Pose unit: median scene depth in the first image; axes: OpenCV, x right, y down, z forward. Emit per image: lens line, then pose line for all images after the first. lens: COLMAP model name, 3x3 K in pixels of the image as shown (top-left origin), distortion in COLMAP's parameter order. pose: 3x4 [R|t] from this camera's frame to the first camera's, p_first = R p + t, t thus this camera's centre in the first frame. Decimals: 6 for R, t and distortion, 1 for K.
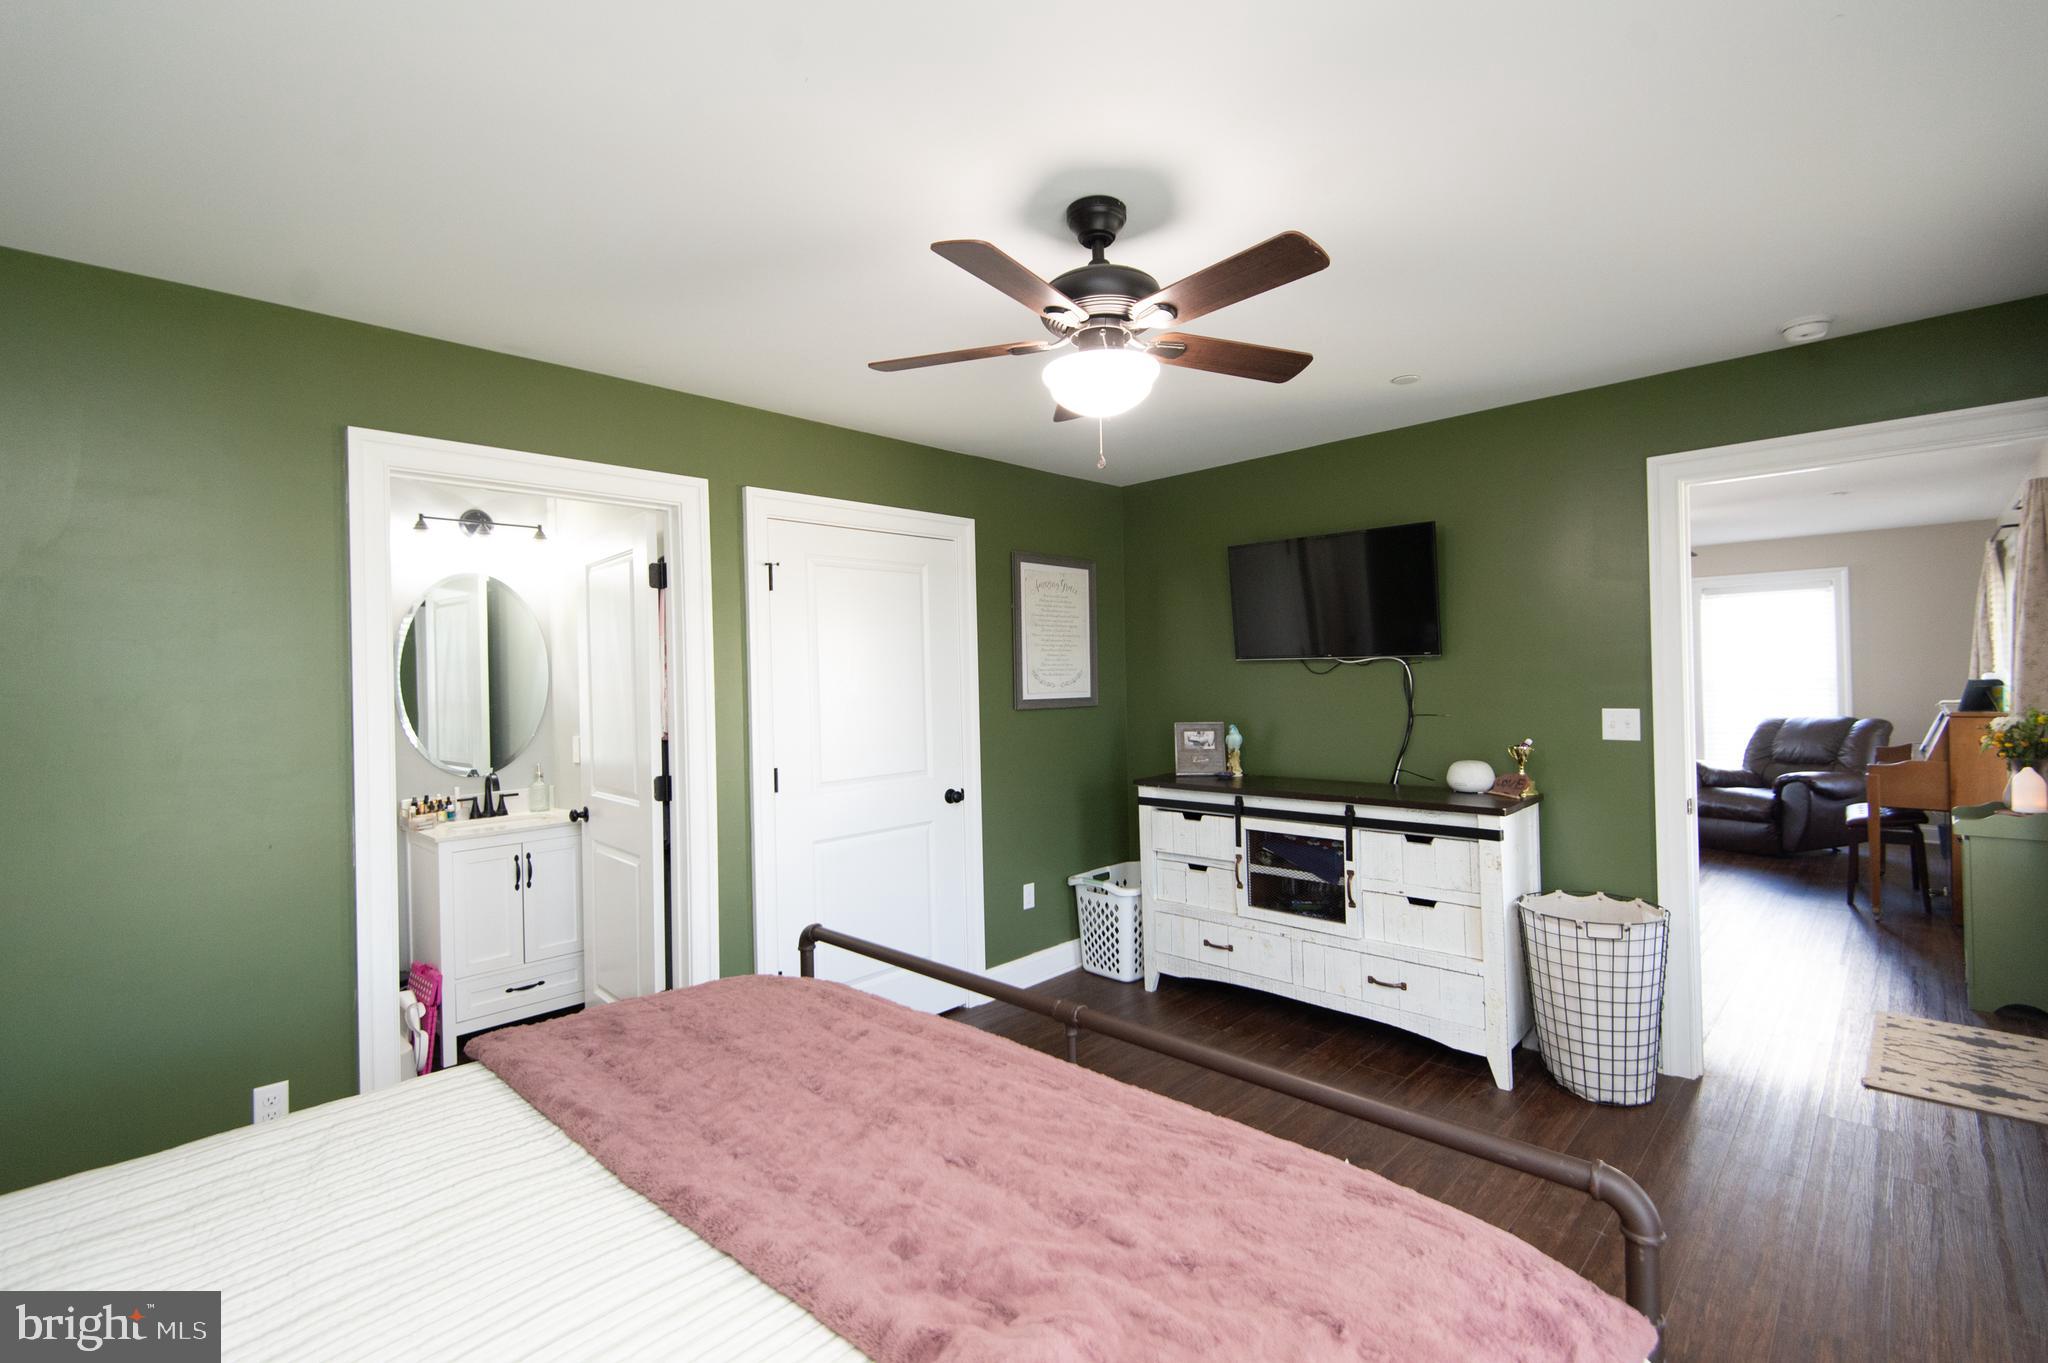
lens RADIAL K [[918.6, 0, 1021.3], [0, 918.6, 678.1], [0, 0, 1]] dist [0.037490, -0.024063]
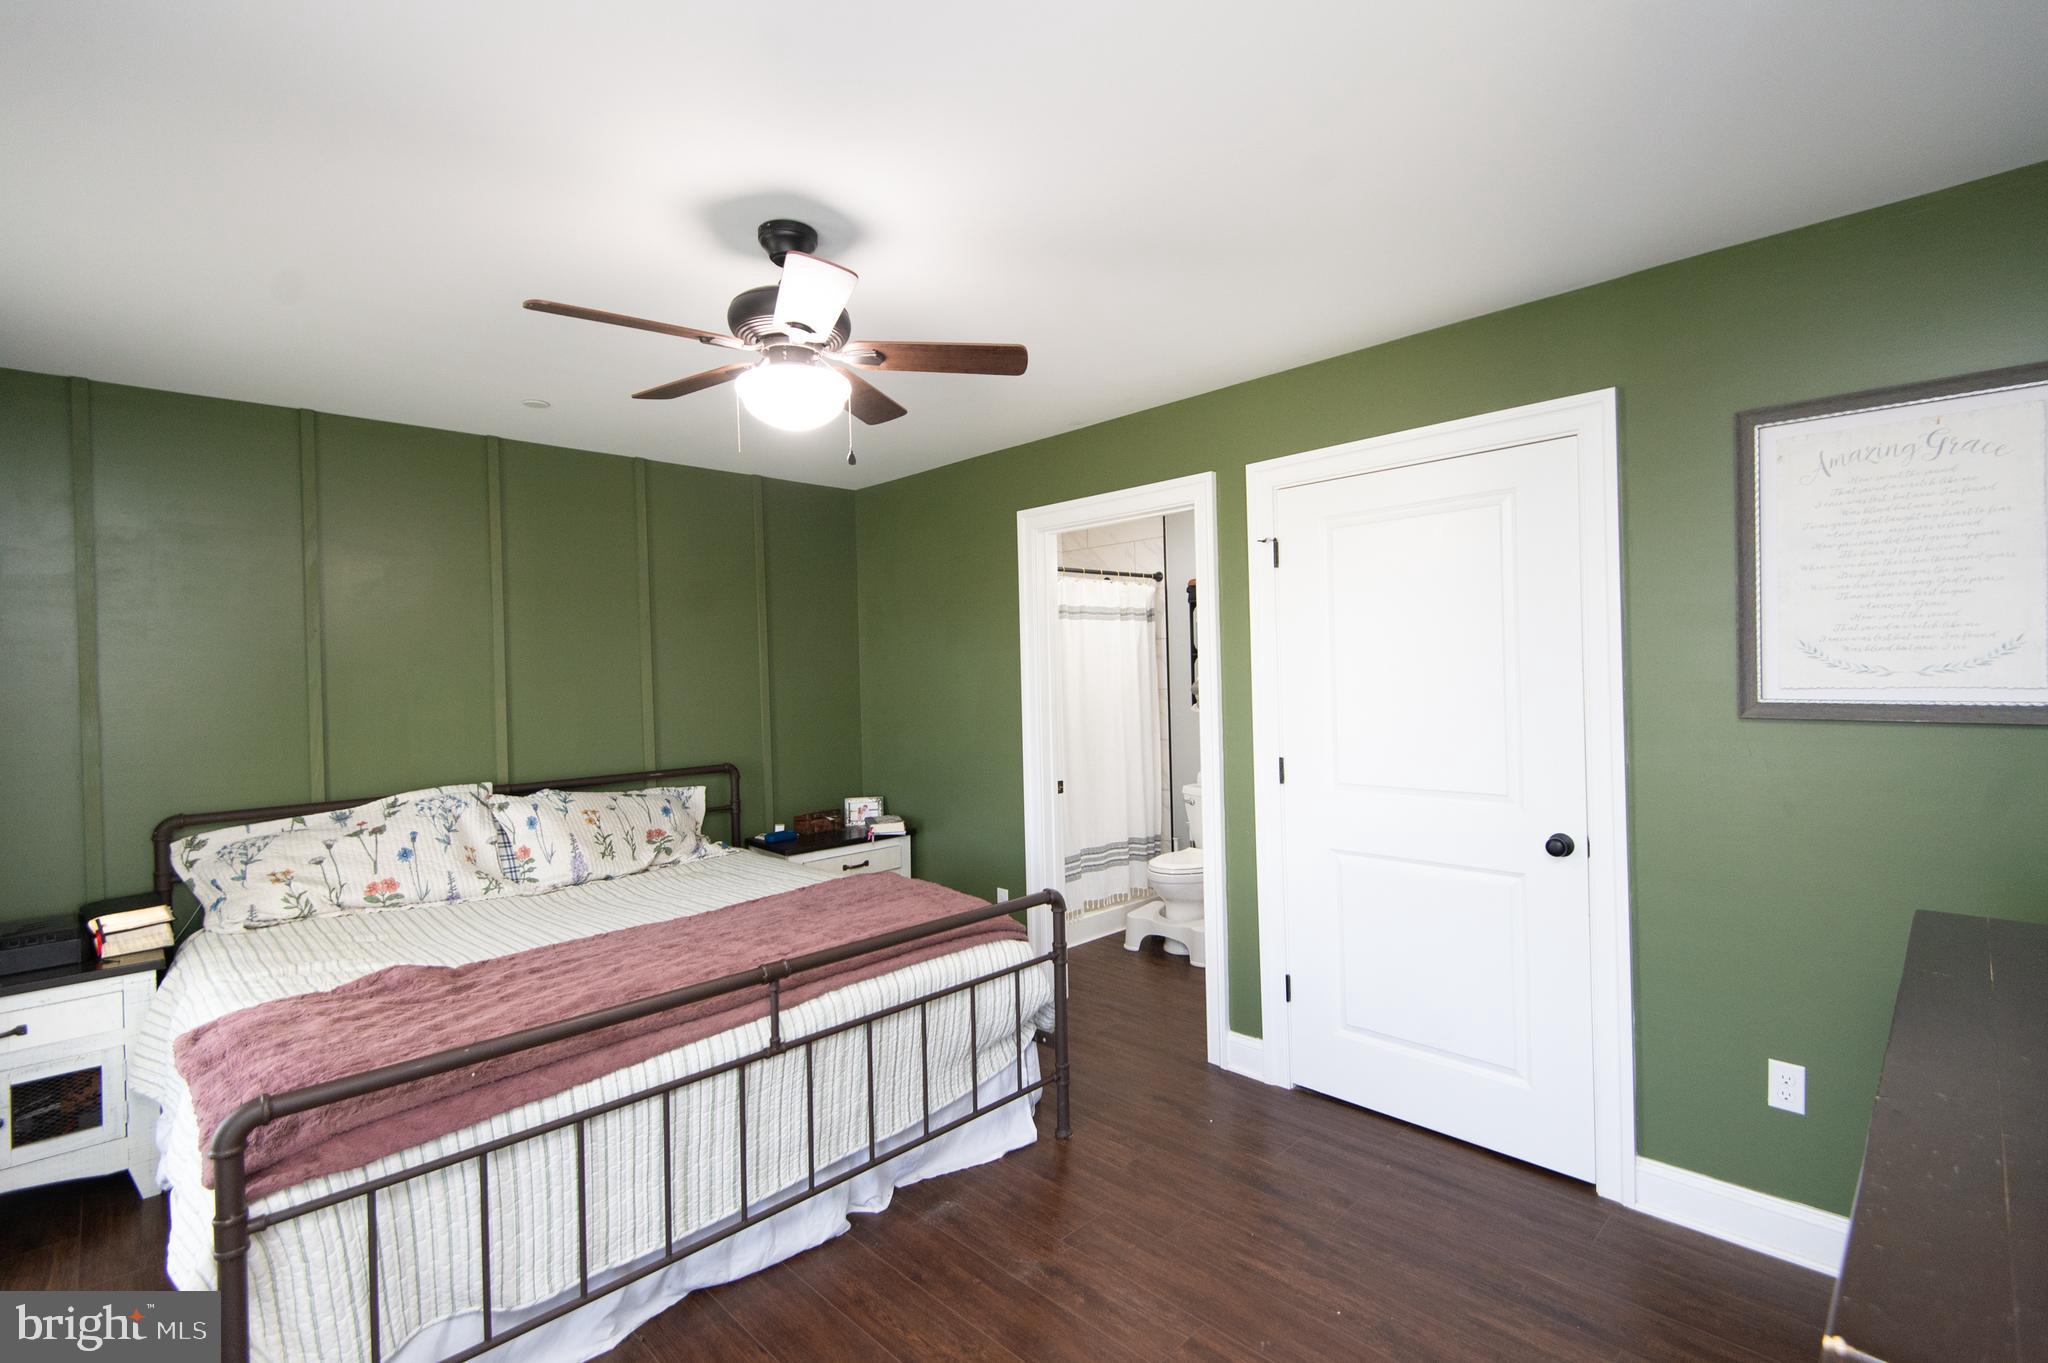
lens RADIAL K [[918.6, 0, 1021.3], [0, 918.6, 678.1], [0, 0, 1]] dist [0.037490, -0.024063]
pose [[-0.026108, 0.033676, -0.999092, 0.675178], [0.028132, 0.999061, 0.032940, -0.021581], [0.999263, -0.027246, -0.027031, 0.767786]]
